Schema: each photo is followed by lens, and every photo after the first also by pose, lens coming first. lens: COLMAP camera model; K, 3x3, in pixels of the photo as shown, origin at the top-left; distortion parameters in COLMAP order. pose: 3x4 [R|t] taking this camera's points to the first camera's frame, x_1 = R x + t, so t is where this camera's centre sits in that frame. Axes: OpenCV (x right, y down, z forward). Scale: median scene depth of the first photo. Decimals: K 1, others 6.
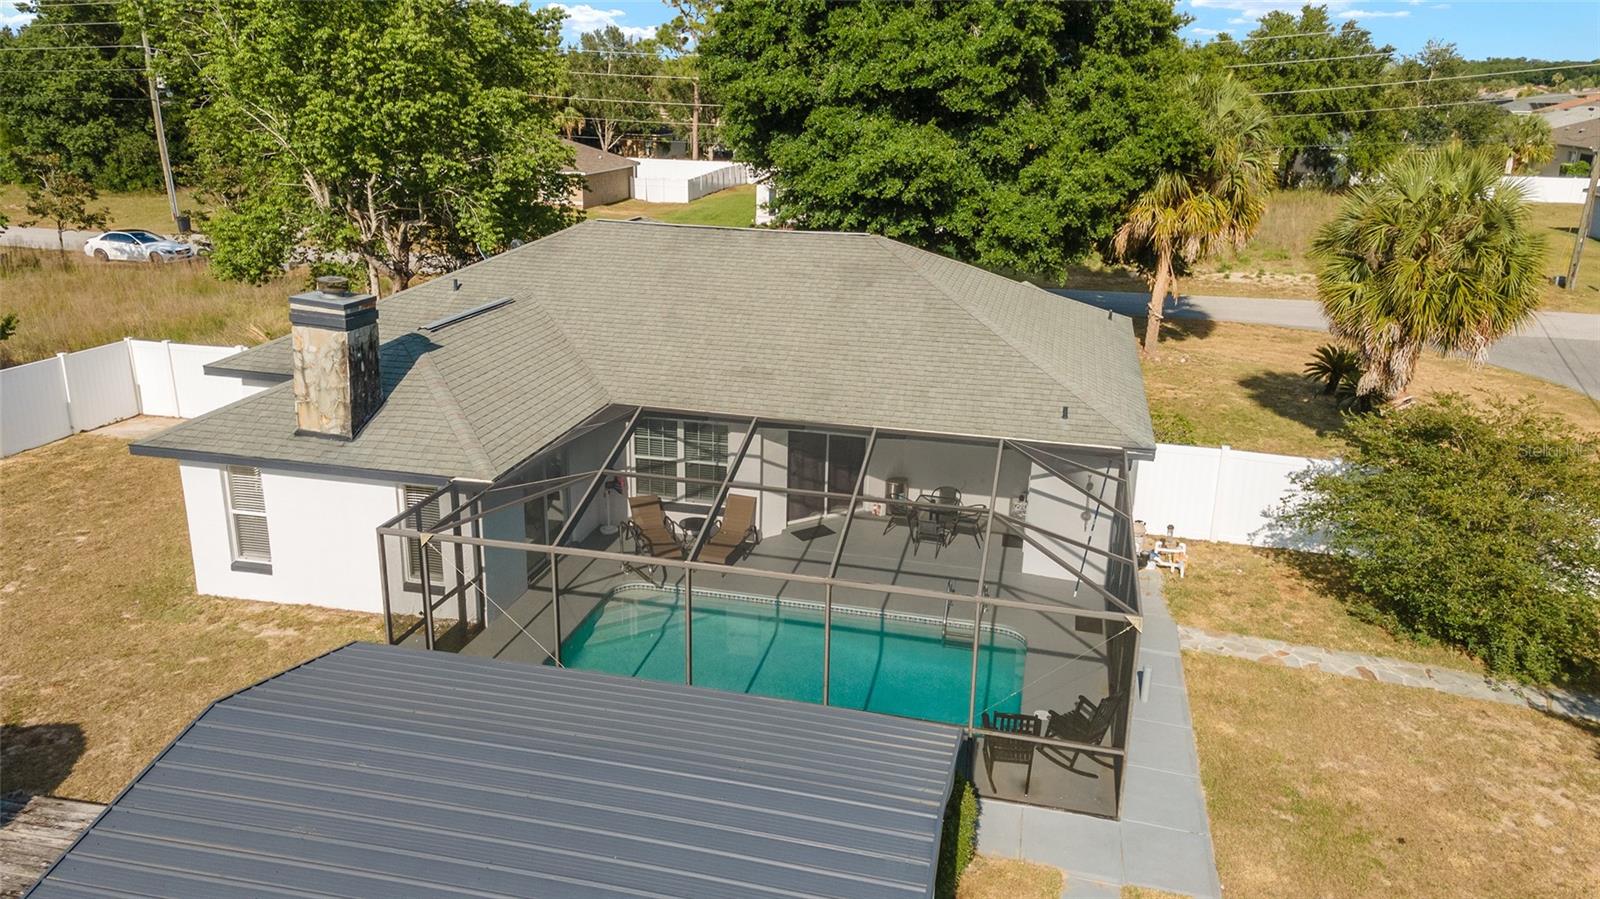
lens RADIAL K [[1152.7, 0, 794.9], [0, 1152.7, 454.9], [0, 0, 1]] dist [0.099255, -0.019442]
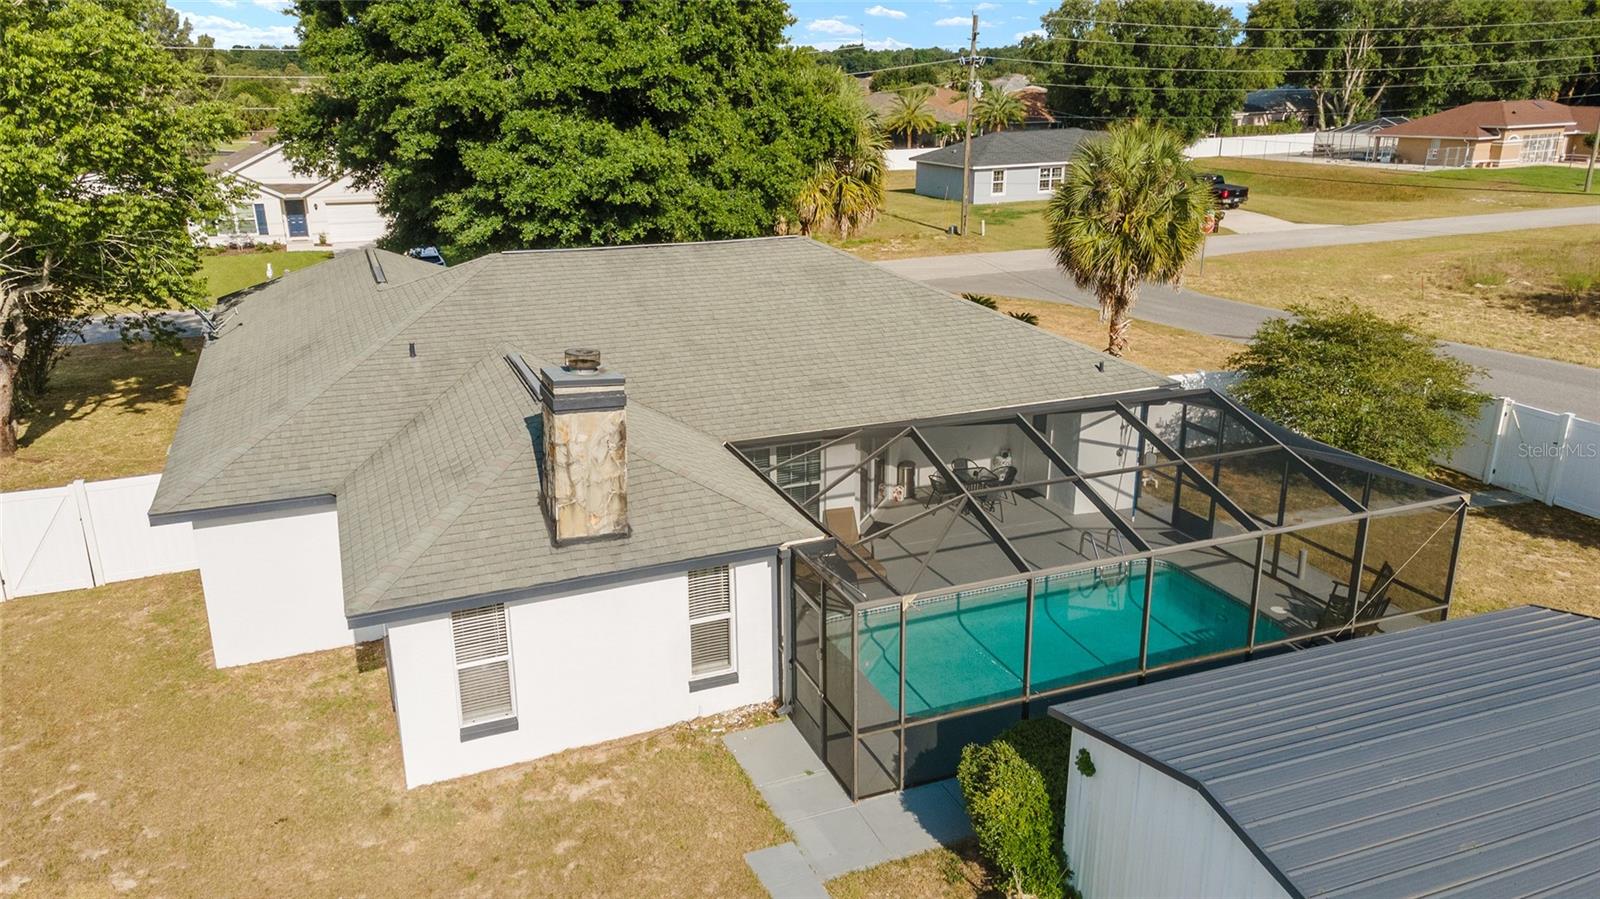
lens RADIAL K [[1152.7, 0, 797.8], [0, 1152.7, 453.5], [0, 0, 1]] dist [0.099255, -0.019442]
pose [[0.811814, -0.207839, 0.545675, -0.562900], [0.203808, 0.976593, 0.068759, -0.080182], [-0.547193, 0.055393, 0.835171, 0.182098]]
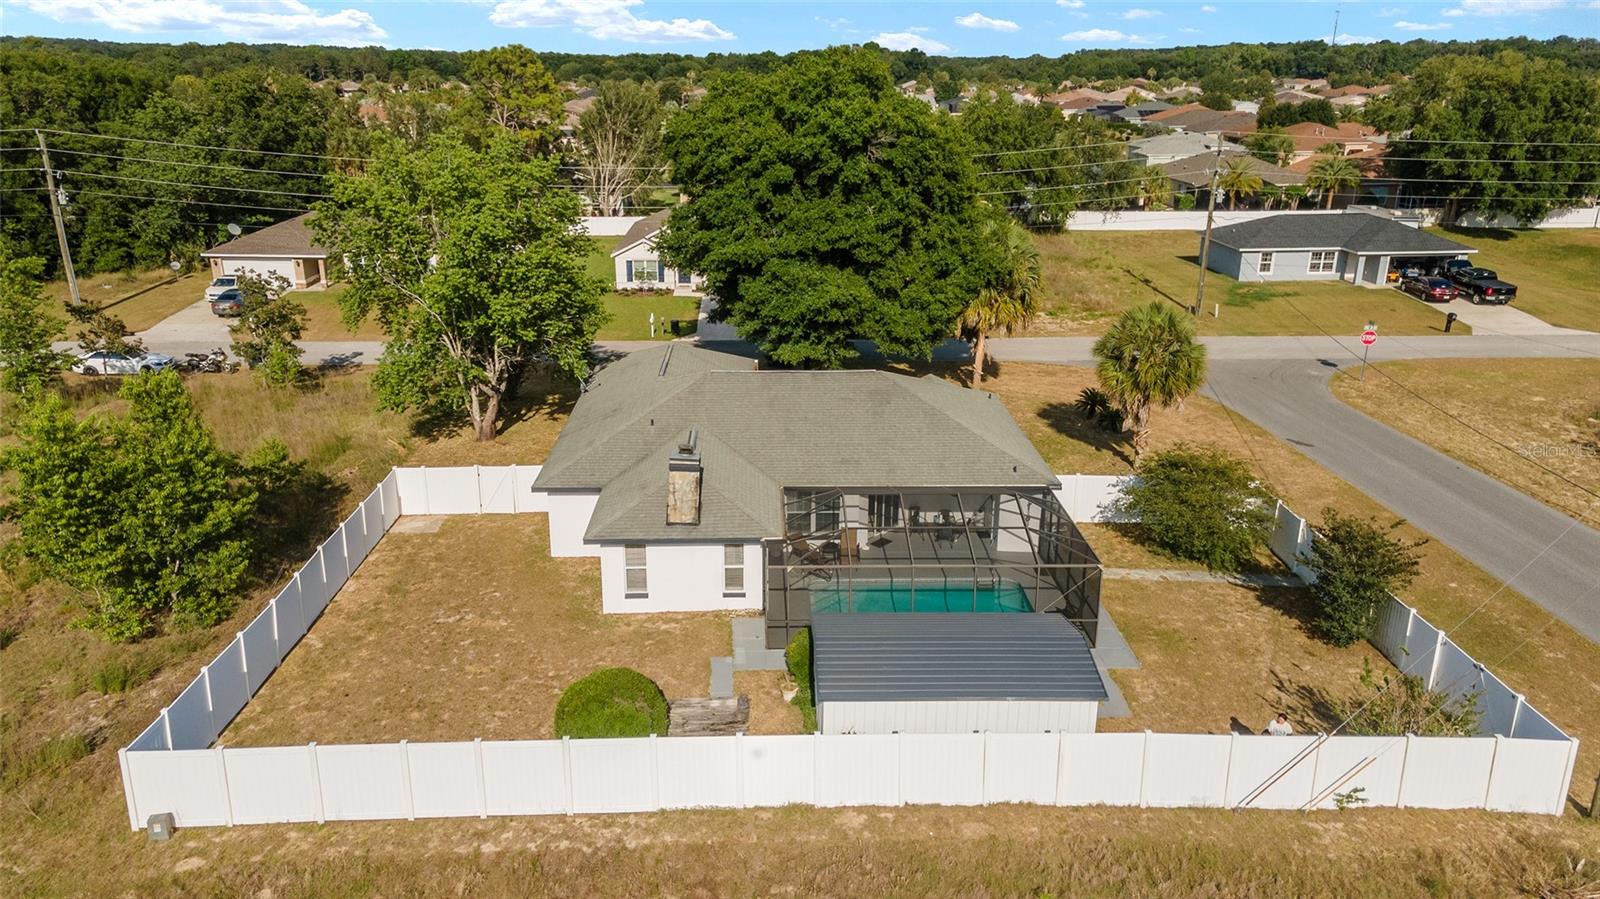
lens RADIAL K [[1152.7, 0, 795.0], [0, 1152.7, 453.4], [0, 0, 1]] dist [0.099255, -0.019442]
pose [[0.964800, -0.099009, 0.243637, -0.534553], [0.095752, 0.995086, 0.025207, -0.130068], [-0.244936, -0.000991, 0.969539, -0.730962]]
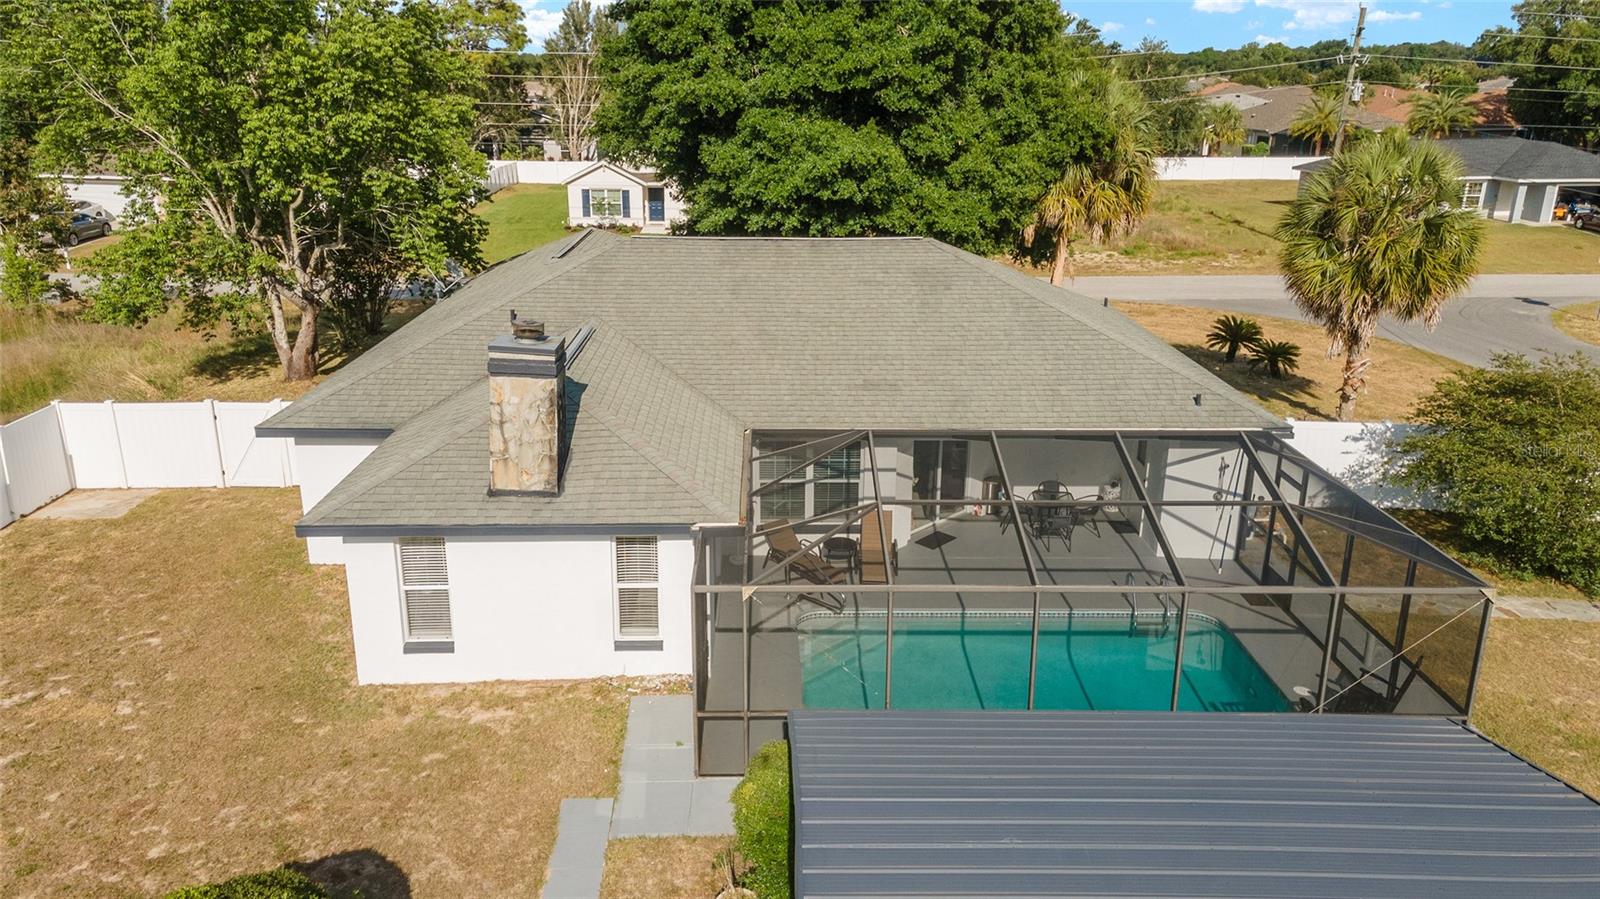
lens RADIAL K [[1152.7, 0, 793.7], [0, 1152.7, 455.3], [0, 0, 1]] dist [0.099255, -0.019442]
pose [[0.967079, -0.093211, 0.236792, -0.321059], [0.091511, 0.995638, 0.018181, -0.033810], [-0.237454, 0.004086, 0.971390, 0.056903]]
